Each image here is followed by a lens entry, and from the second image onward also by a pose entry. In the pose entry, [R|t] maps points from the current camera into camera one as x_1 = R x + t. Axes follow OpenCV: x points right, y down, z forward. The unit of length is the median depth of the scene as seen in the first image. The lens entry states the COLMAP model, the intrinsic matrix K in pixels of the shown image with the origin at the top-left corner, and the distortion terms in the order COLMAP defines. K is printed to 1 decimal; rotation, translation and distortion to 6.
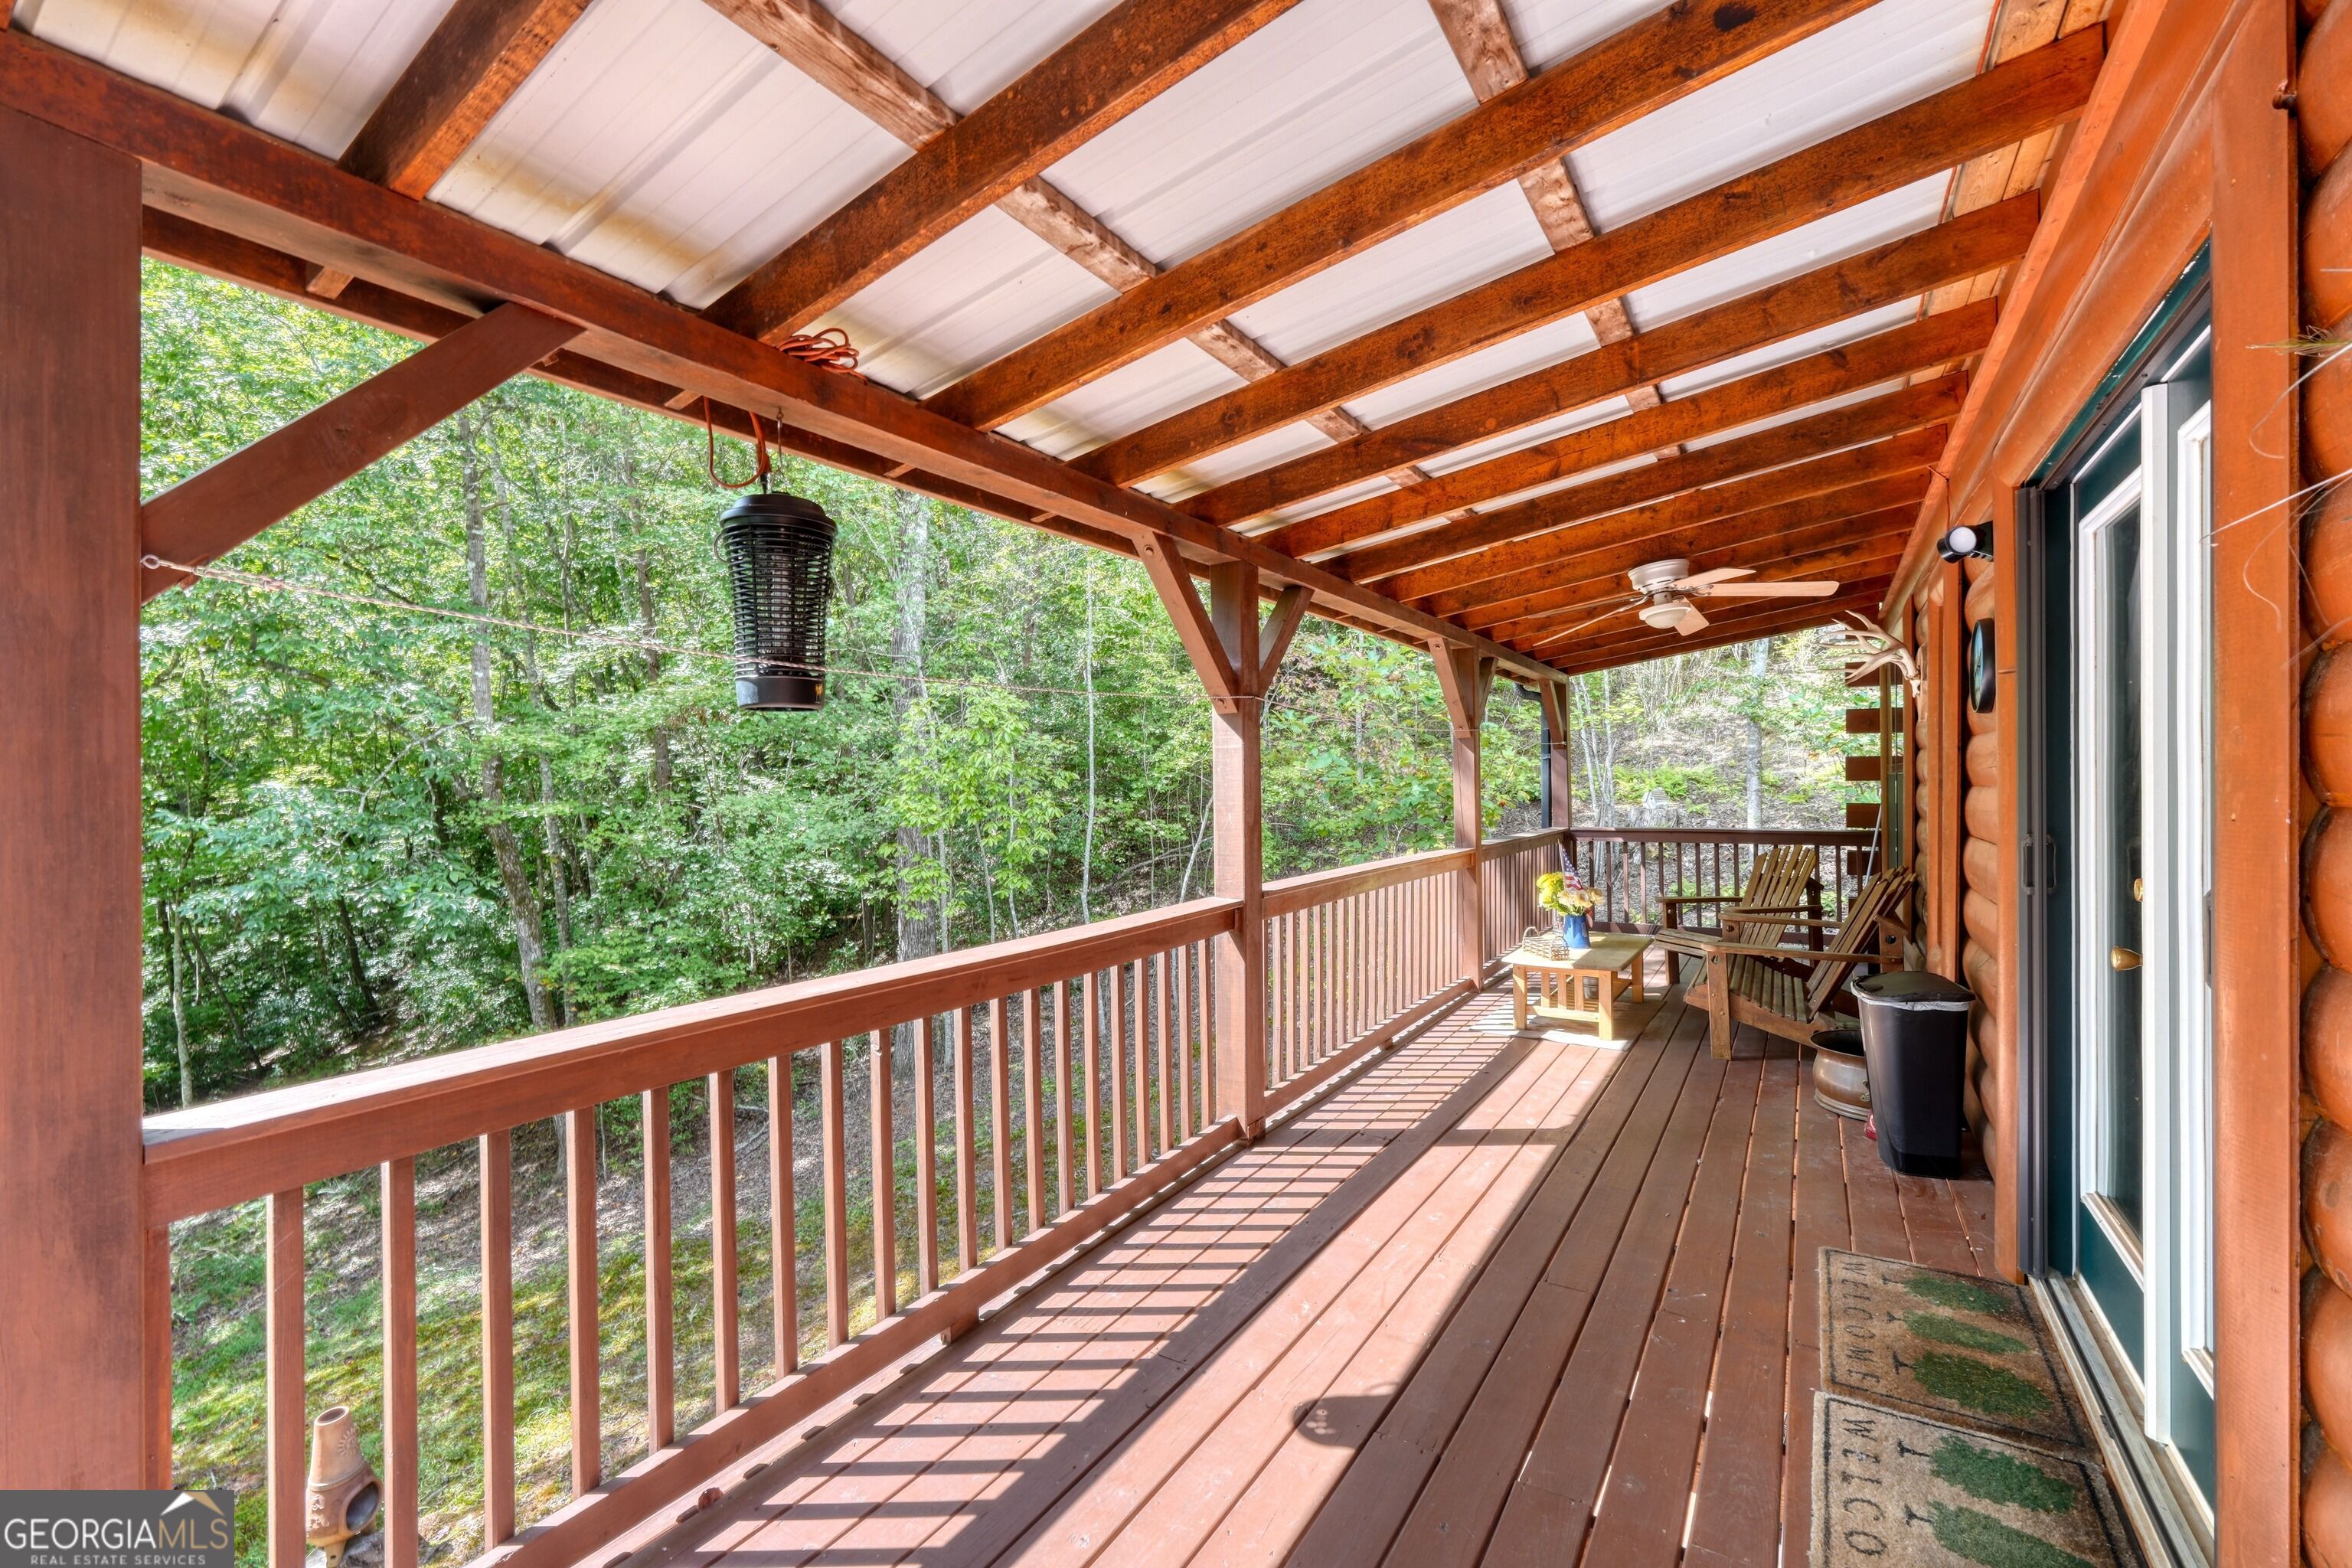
lens RADIAL K [[1008.7, 0, 1148.6], [0, 1008.7, 776.1], [0, 0, 1]] dist [0.021937, -0.000087]
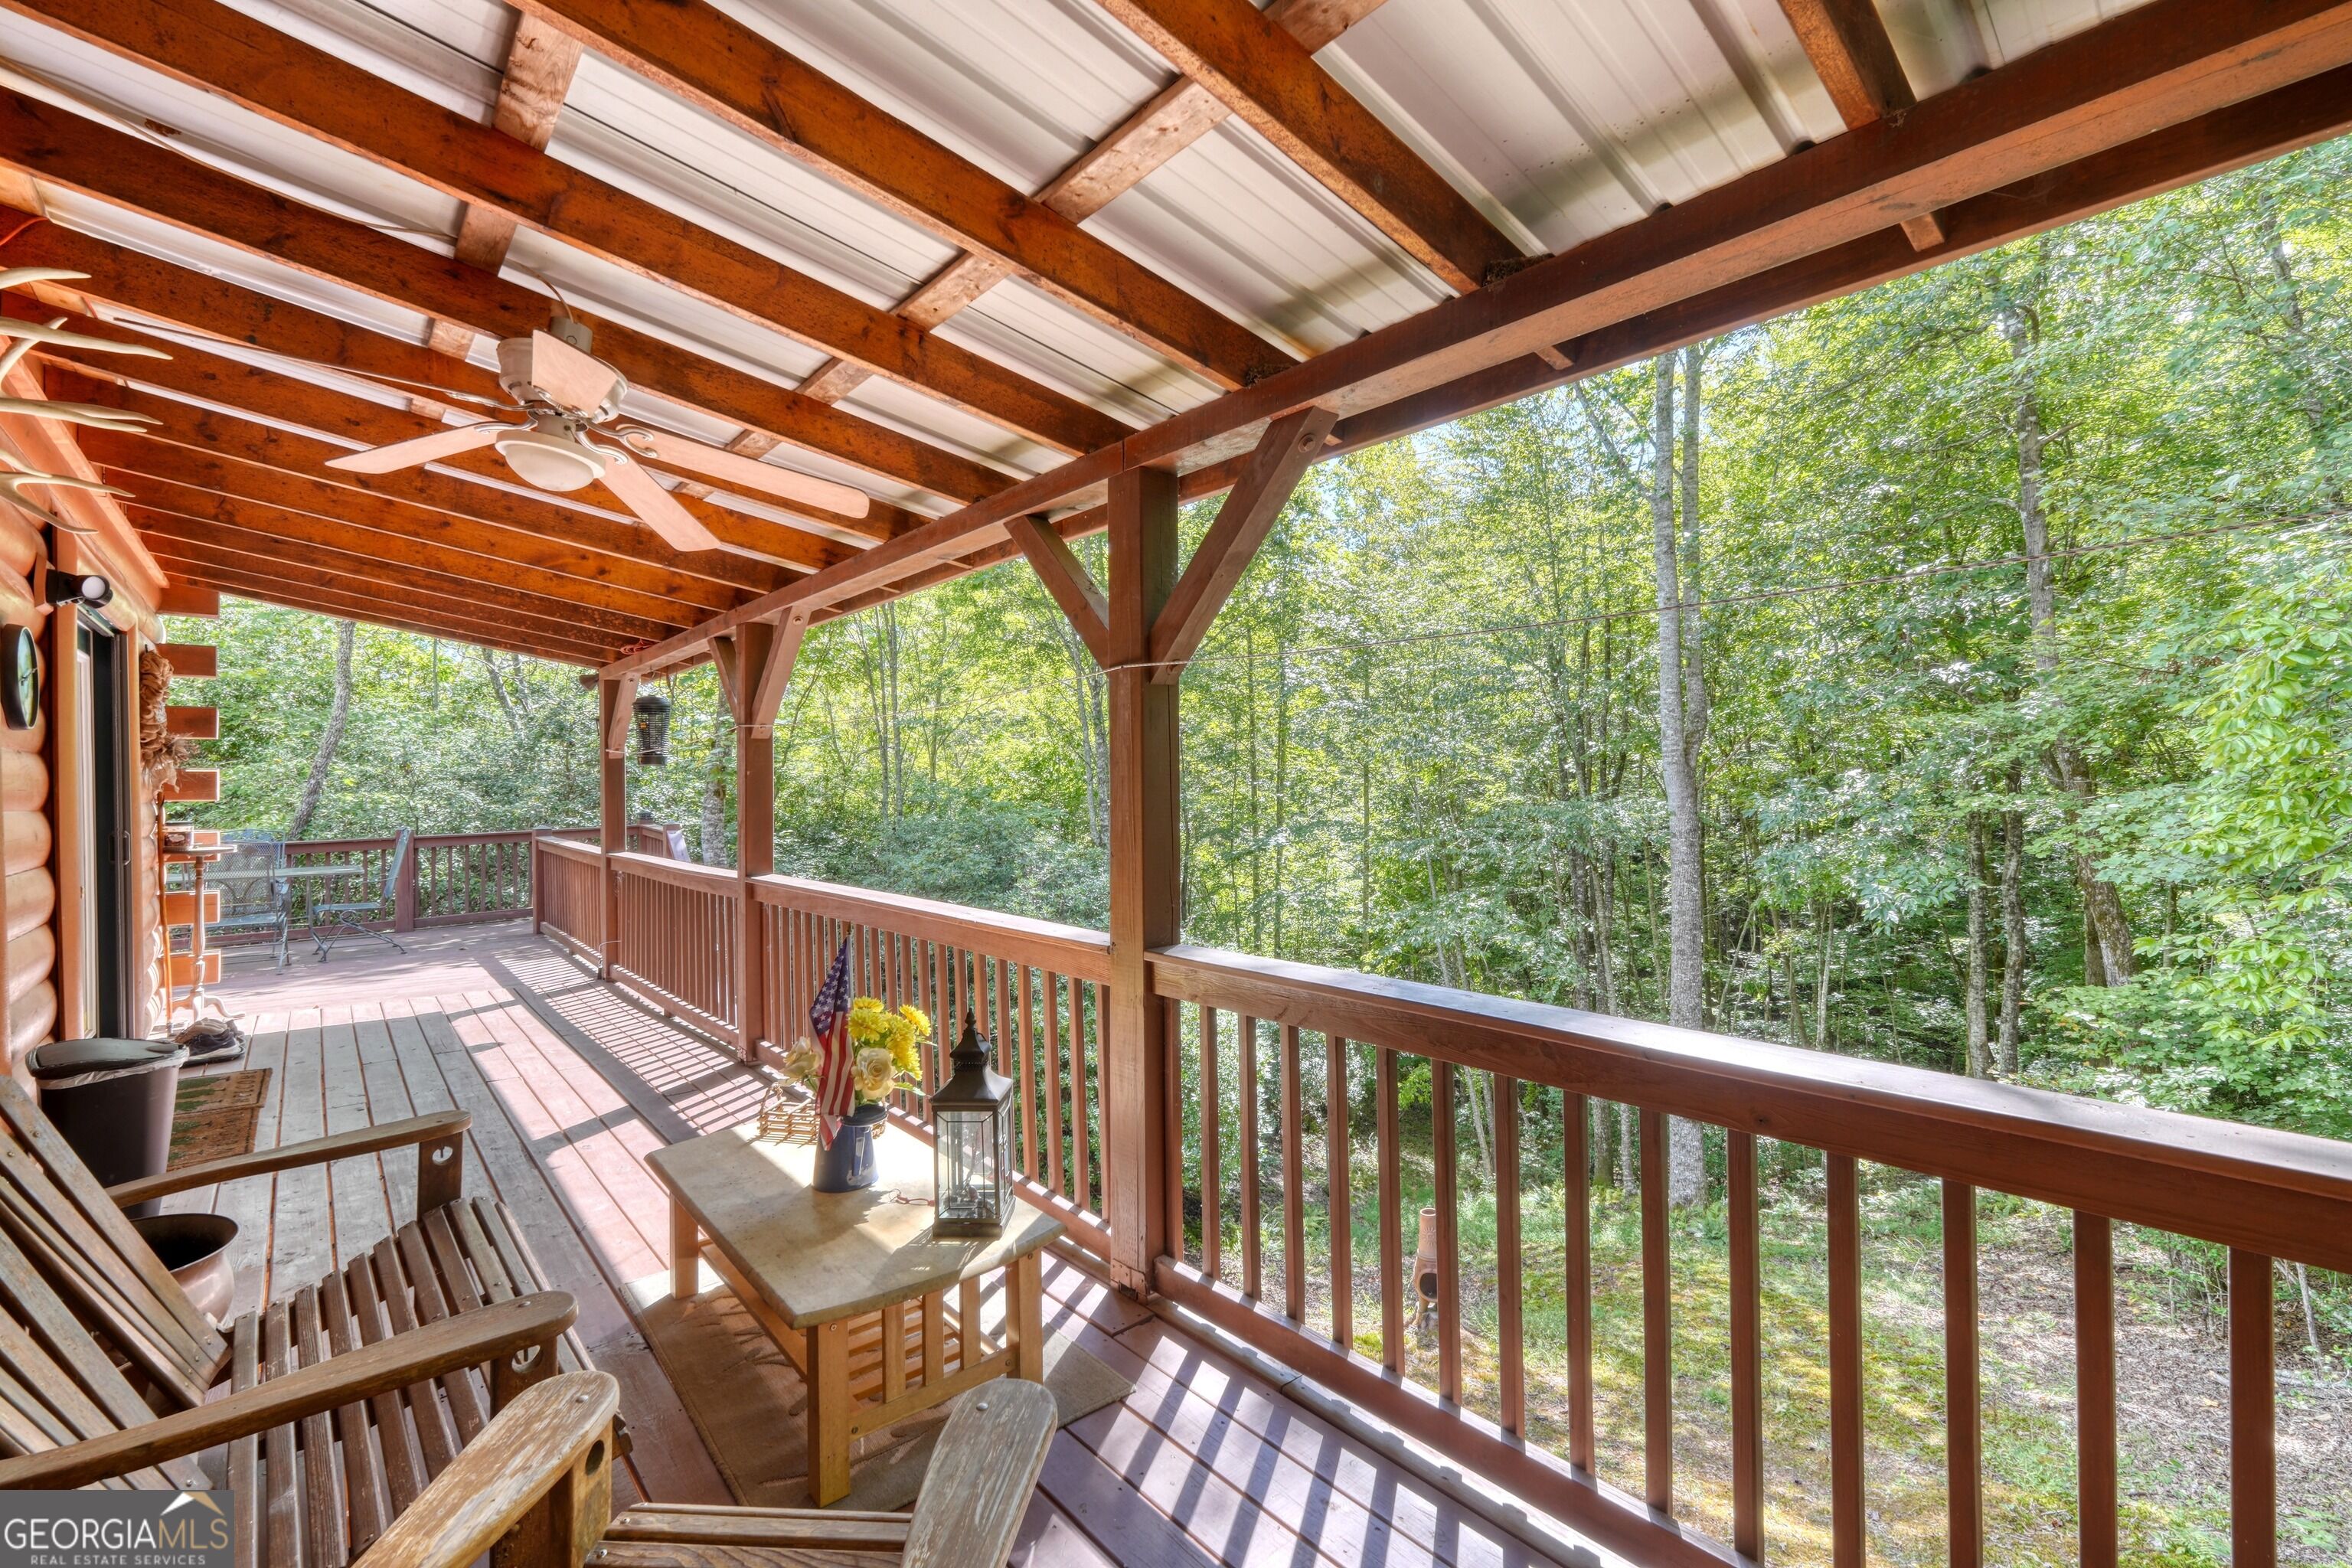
lens RADIAL K [[991.1, 0, 1167.7], [0, 991.1, 788.3], [0, 0, 1]] dist [-0.001173, -0.000221]
pose [[-0.274524, 0.000365, -0.961580, 1.114366], [0.001494, 0.999999, -0.000047, 0.012602], [0.961579, -0.001450, -0.274524, 1.780500]]
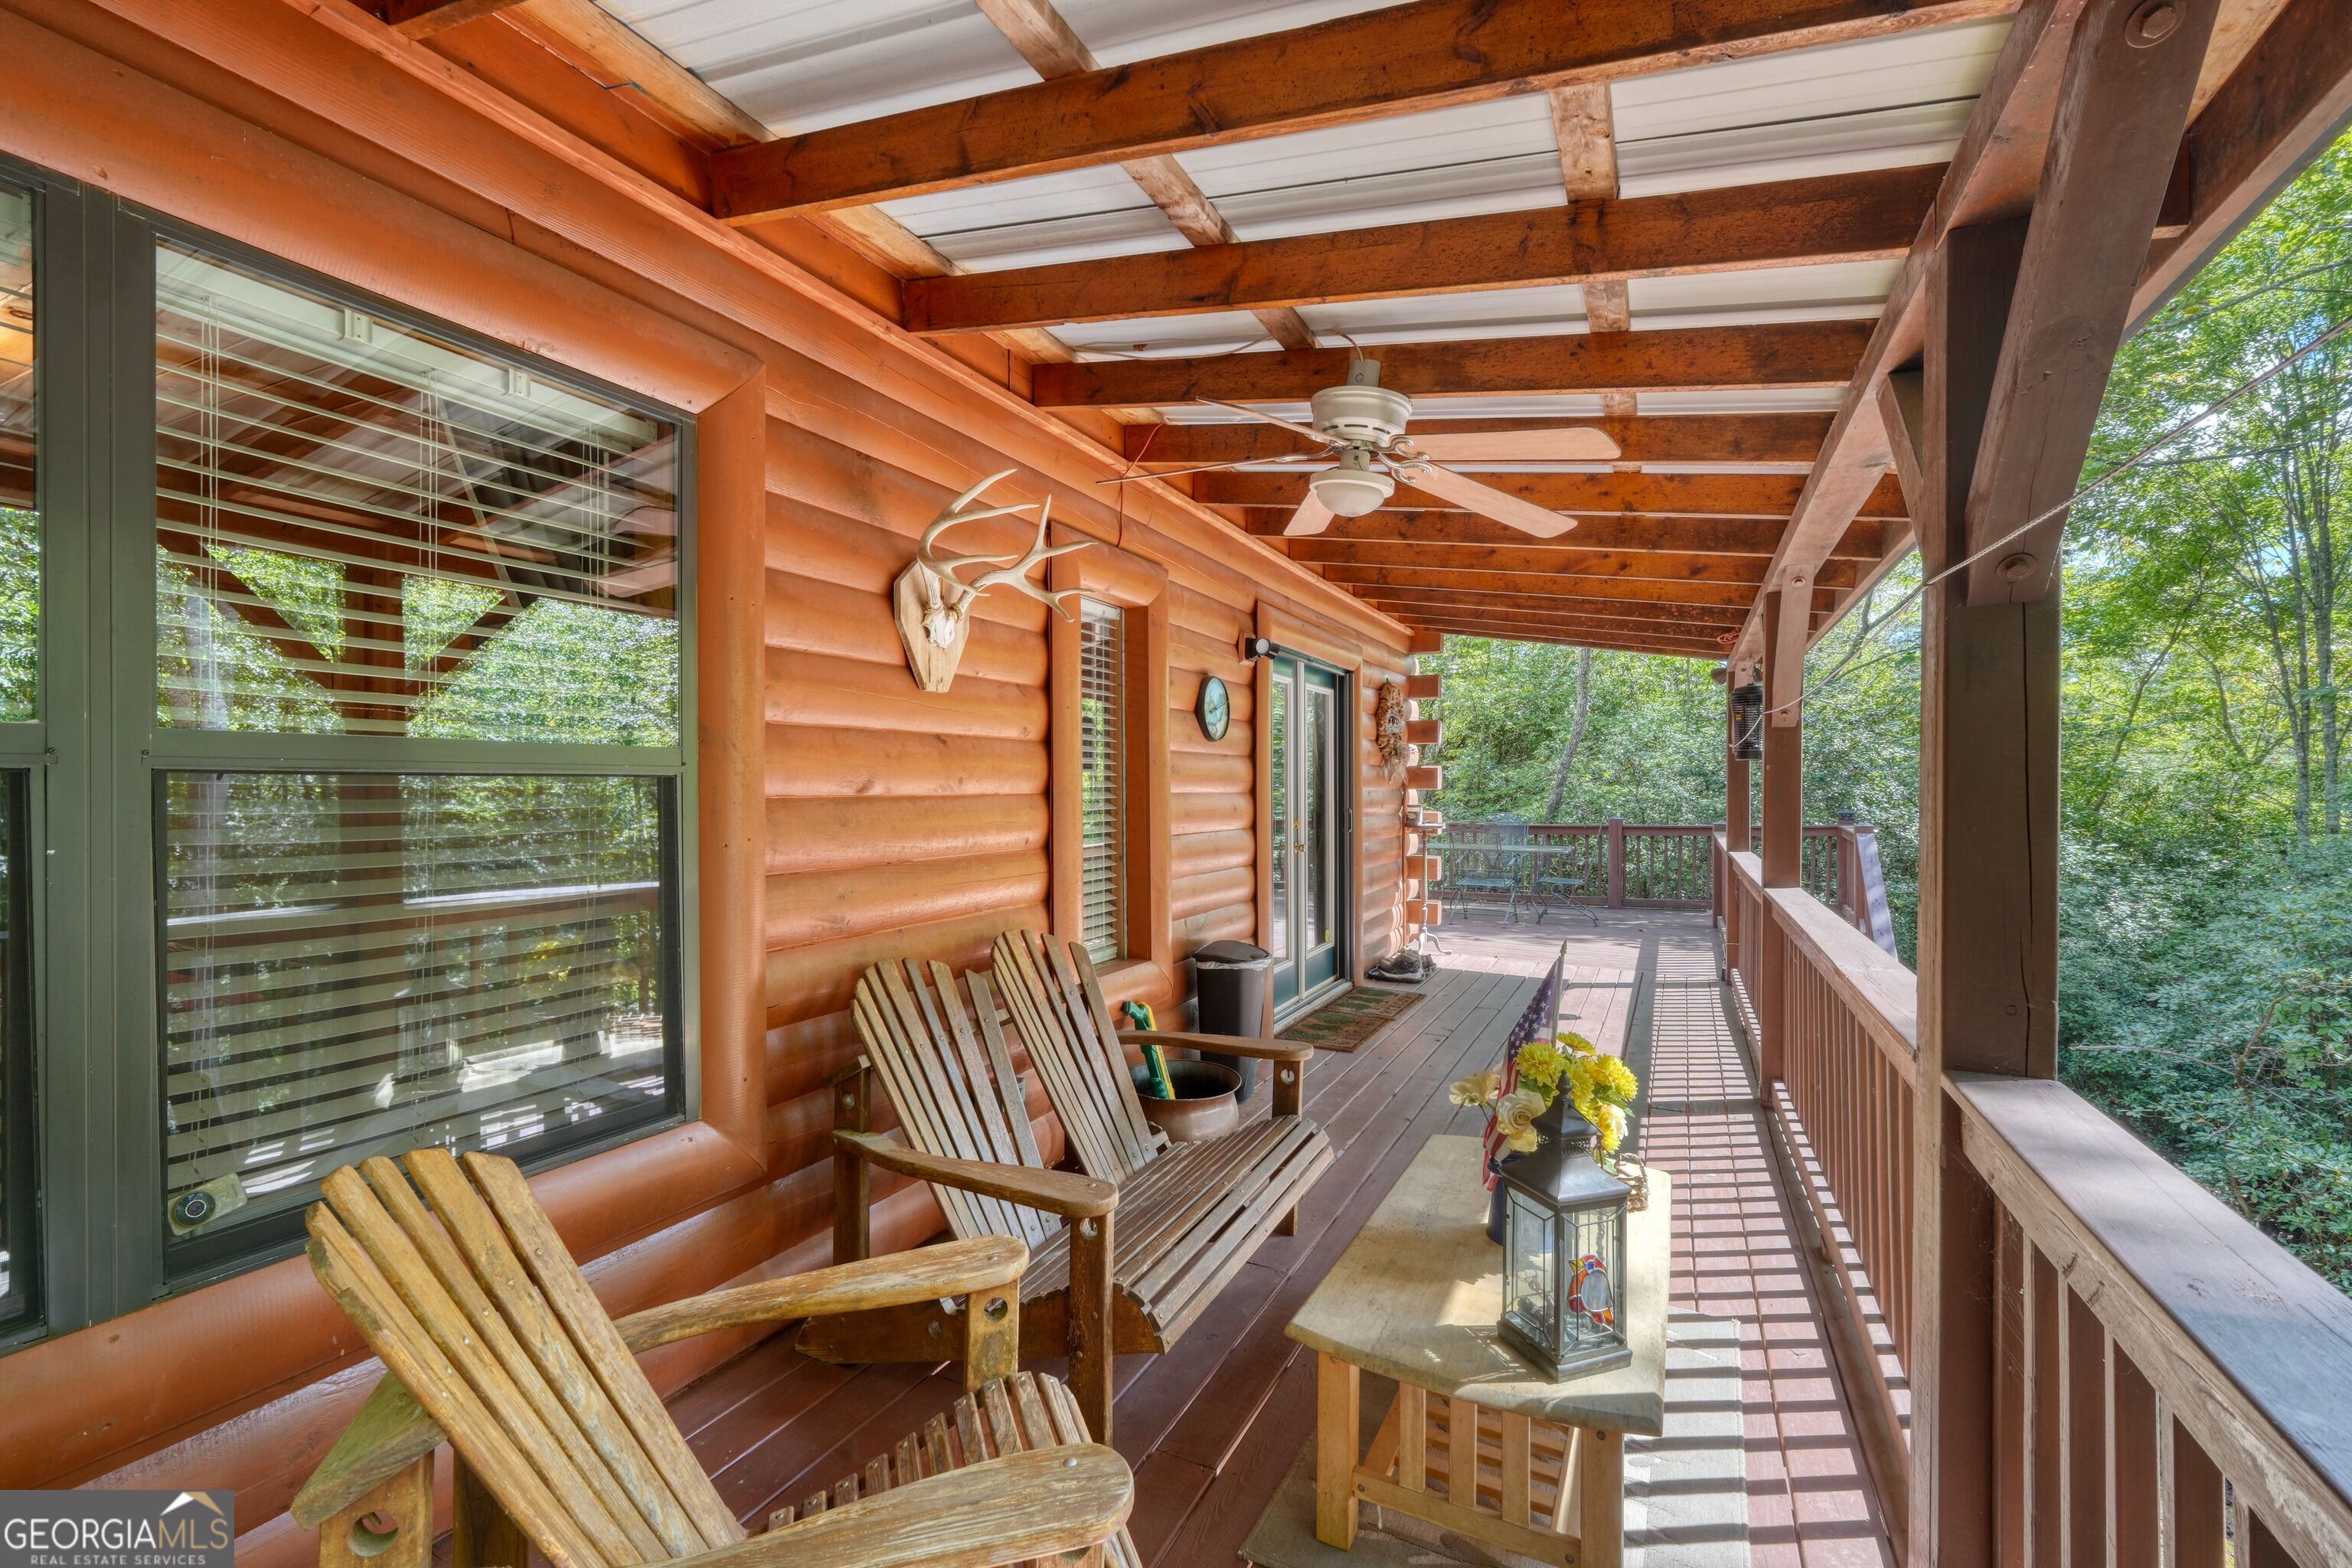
lens RADIAL K [[991.1, 0, 1167.7], [0, 991.1, 788.3], [0, 0, 1]] dist [-0.001173, -0.000221]
pose [[-0.993180, -0.009998, -0.116160, 0.846909], [-0.011278, 0.999883, 0.010367, 0.011351], [0.116042, 0.011607, -0.993176, 1.916027]]
